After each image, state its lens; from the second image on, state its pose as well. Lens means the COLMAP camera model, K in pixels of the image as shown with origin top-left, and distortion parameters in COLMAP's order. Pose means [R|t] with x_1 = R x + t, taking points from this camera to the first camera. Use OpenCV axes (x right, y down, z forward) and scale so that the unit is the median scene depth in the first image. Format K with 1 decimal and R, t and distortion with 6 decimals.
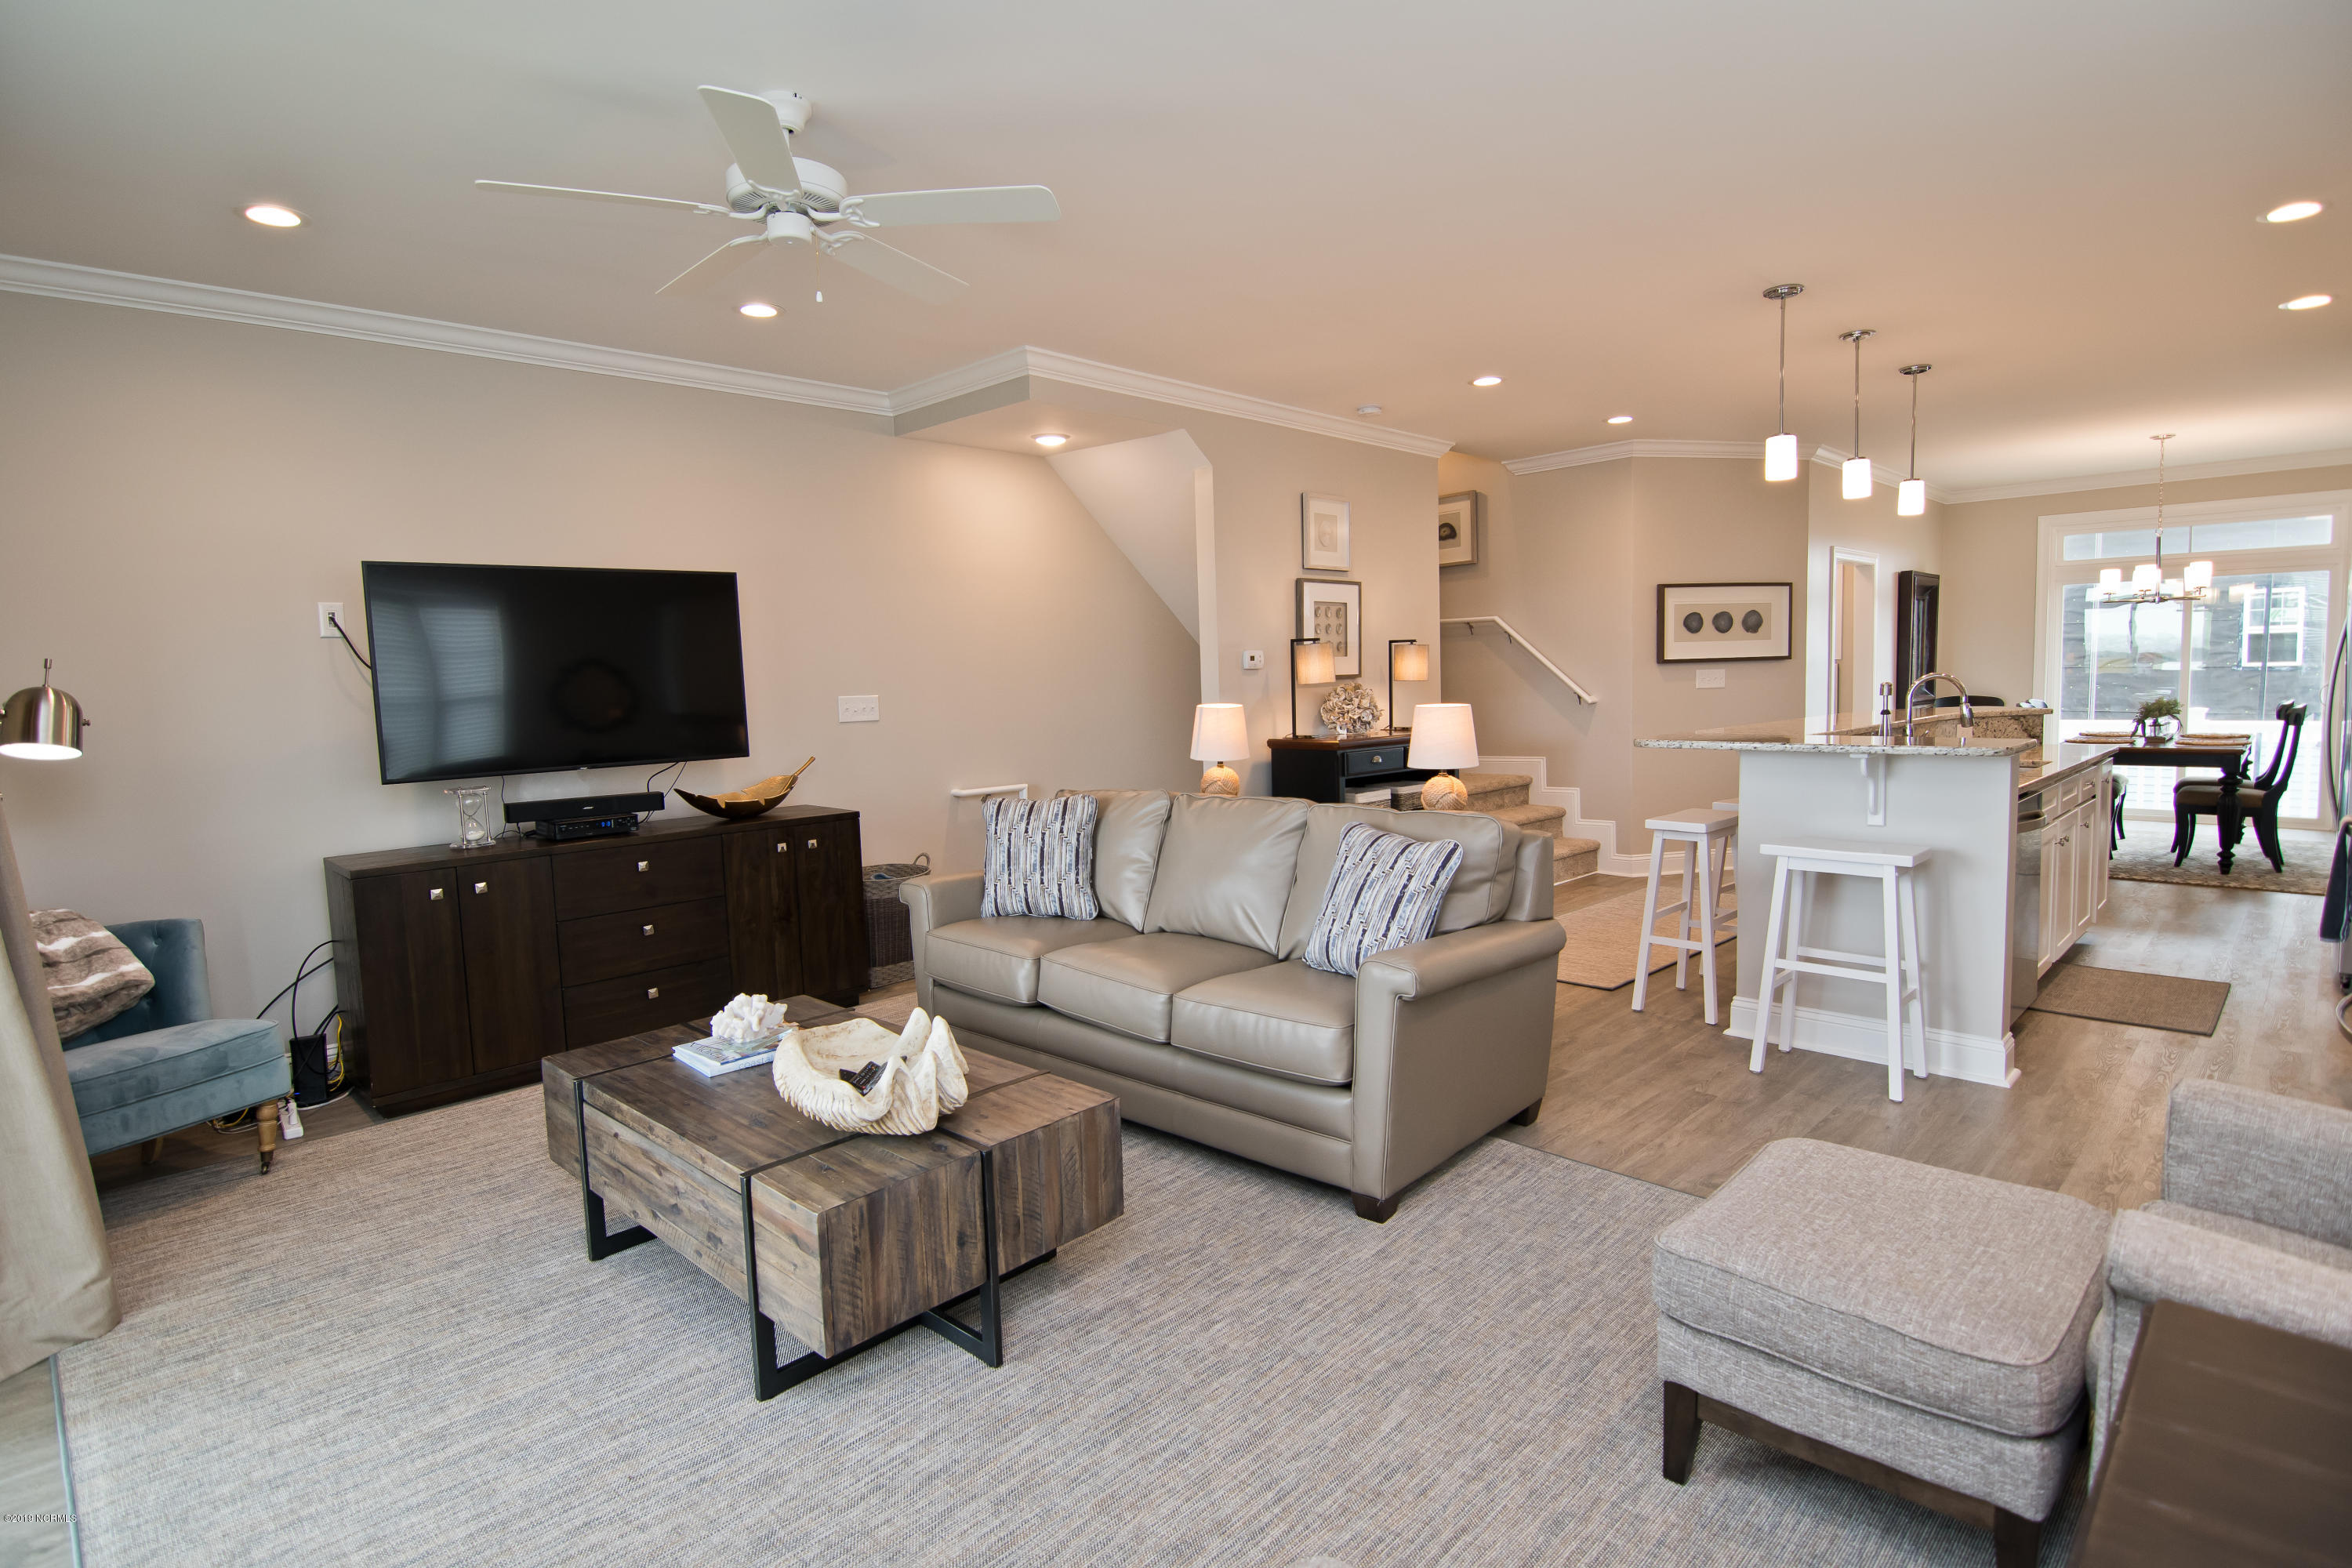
lens RADIAL K [[1224.6, 0, 1176.0], [0, 1224.6, 784.0], [0, 0, 1]] dist [0.001280, -0.013791]
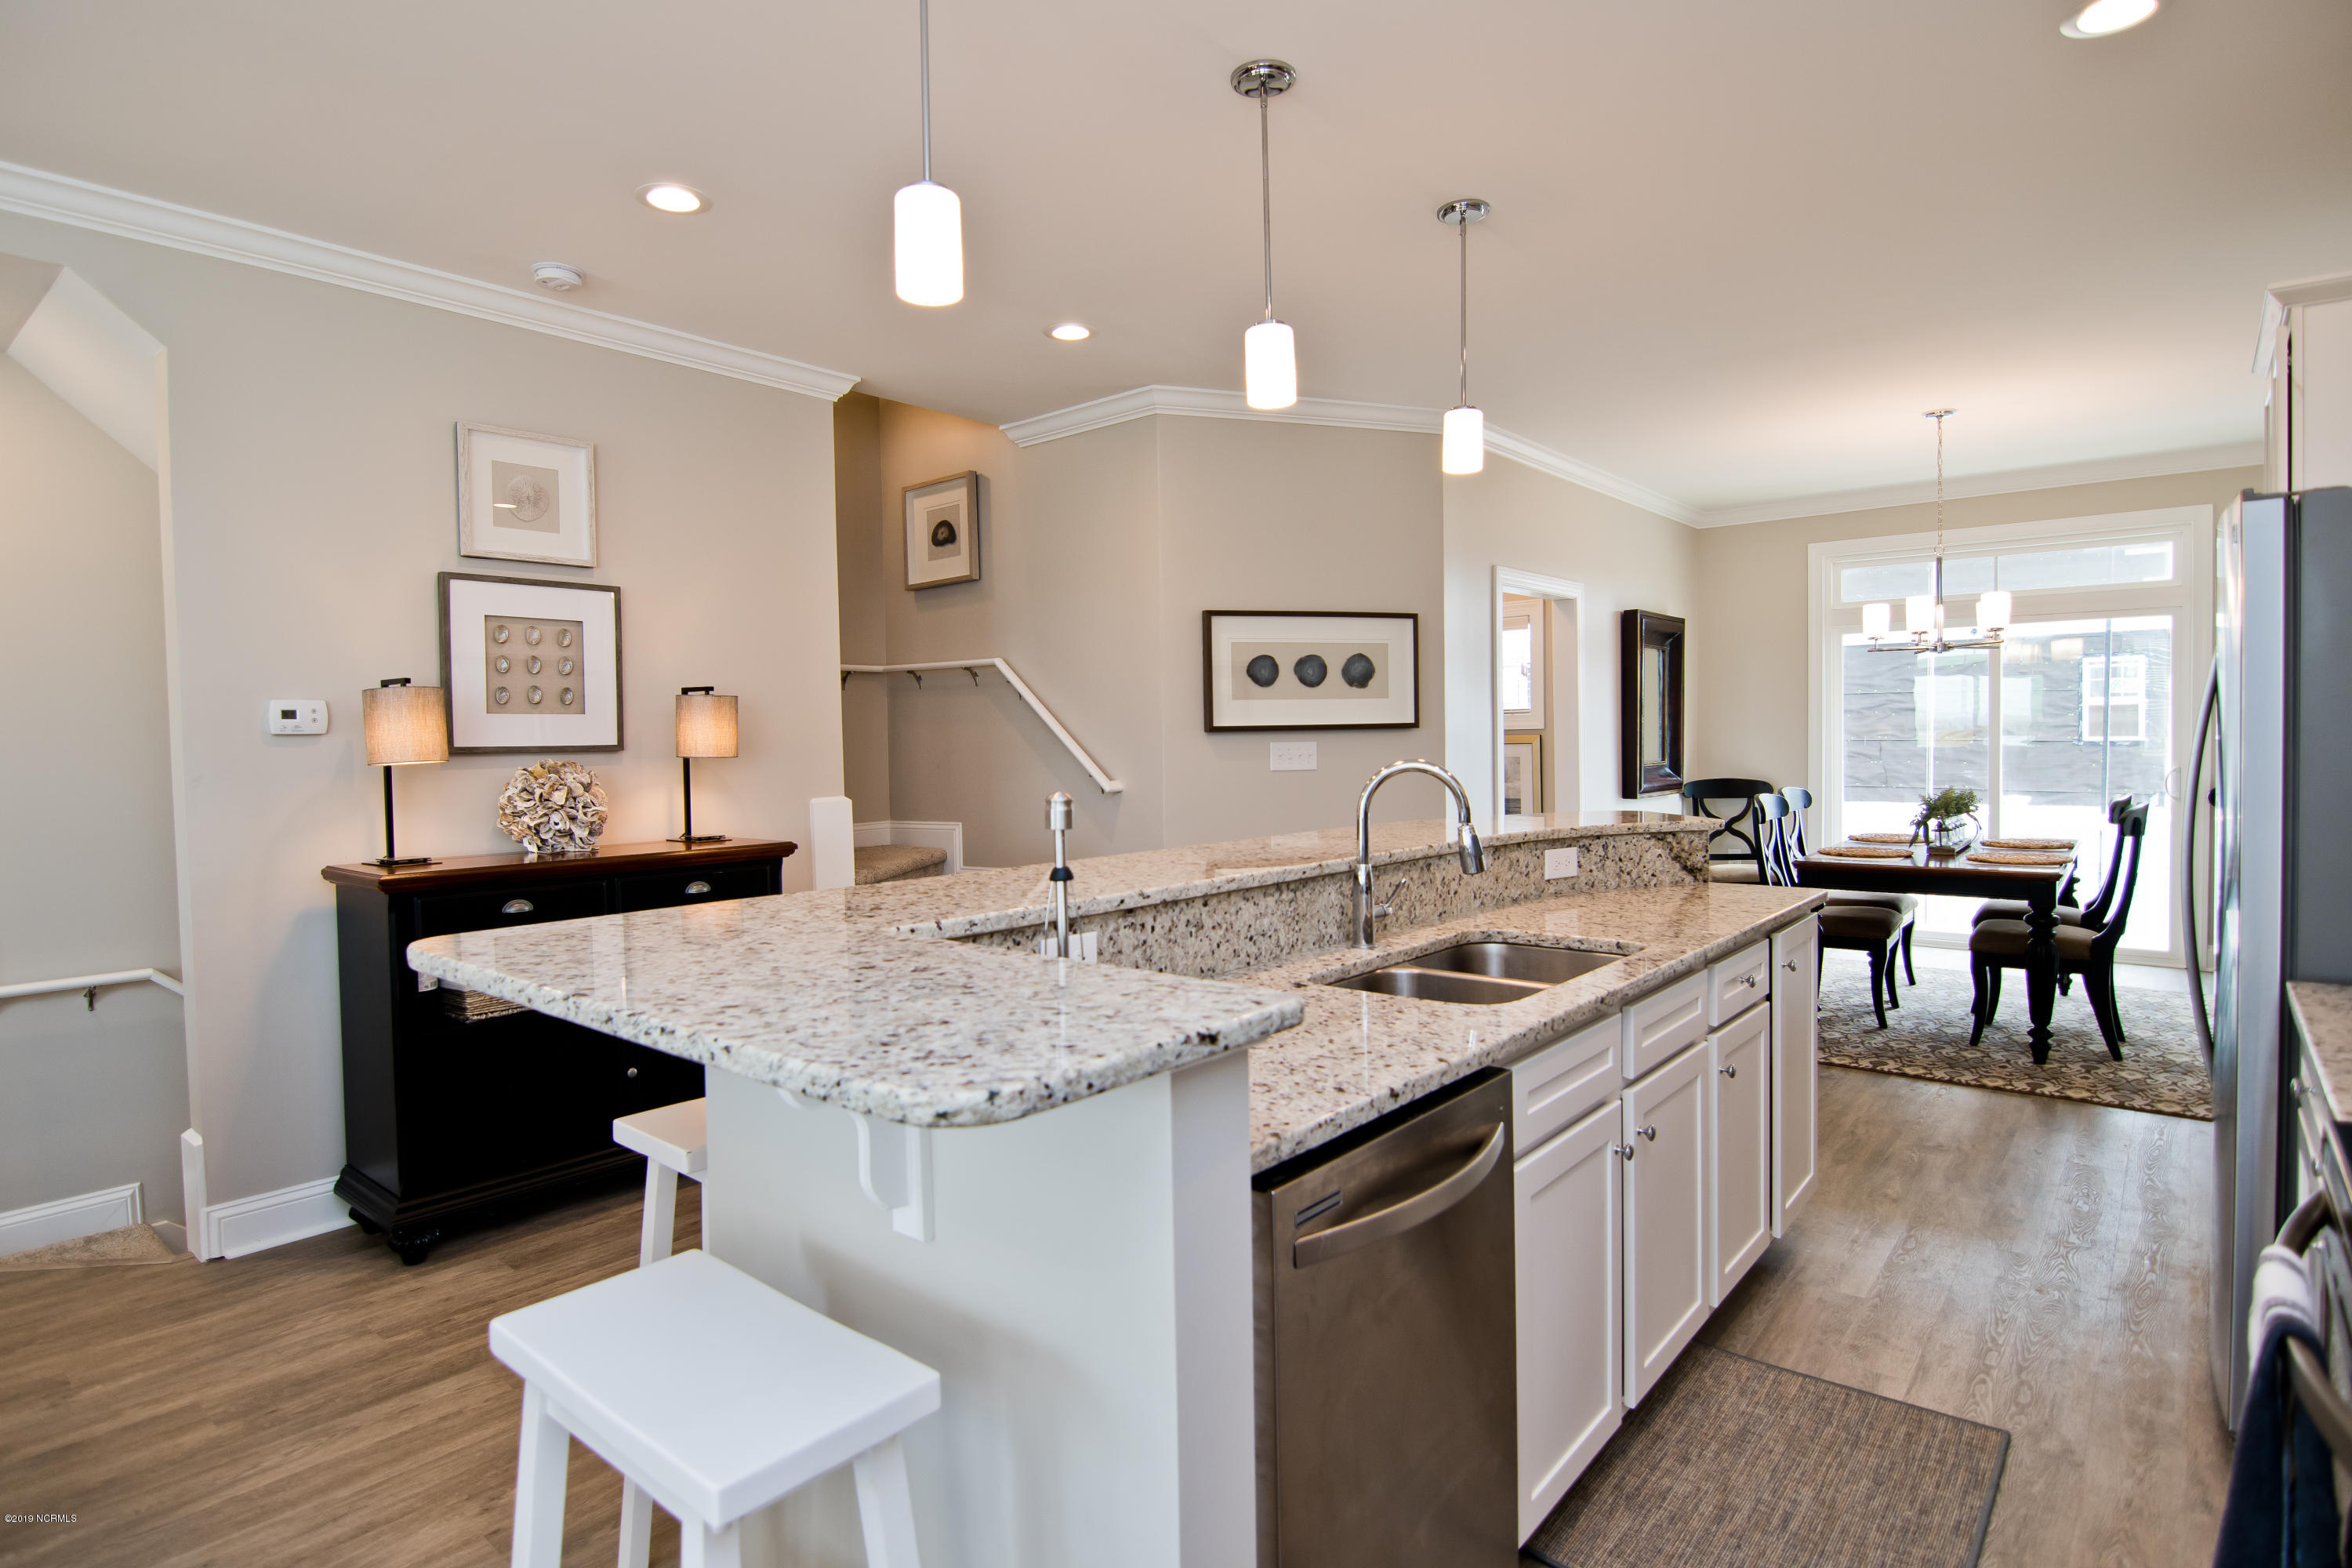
lens RADIAL K [[1259.5, 0, 1176.0], [0, 1259.5, 784.0], [0, 0, 1]] dist [0.004094, -0.013905]
pose [[0.995986, 0.007401, 0.089203, 0.314996], [-0.002789, 0.998658, -0.051718, -0.036189], [-0.089466, 0.051262, 0.994670, 0.336281]]
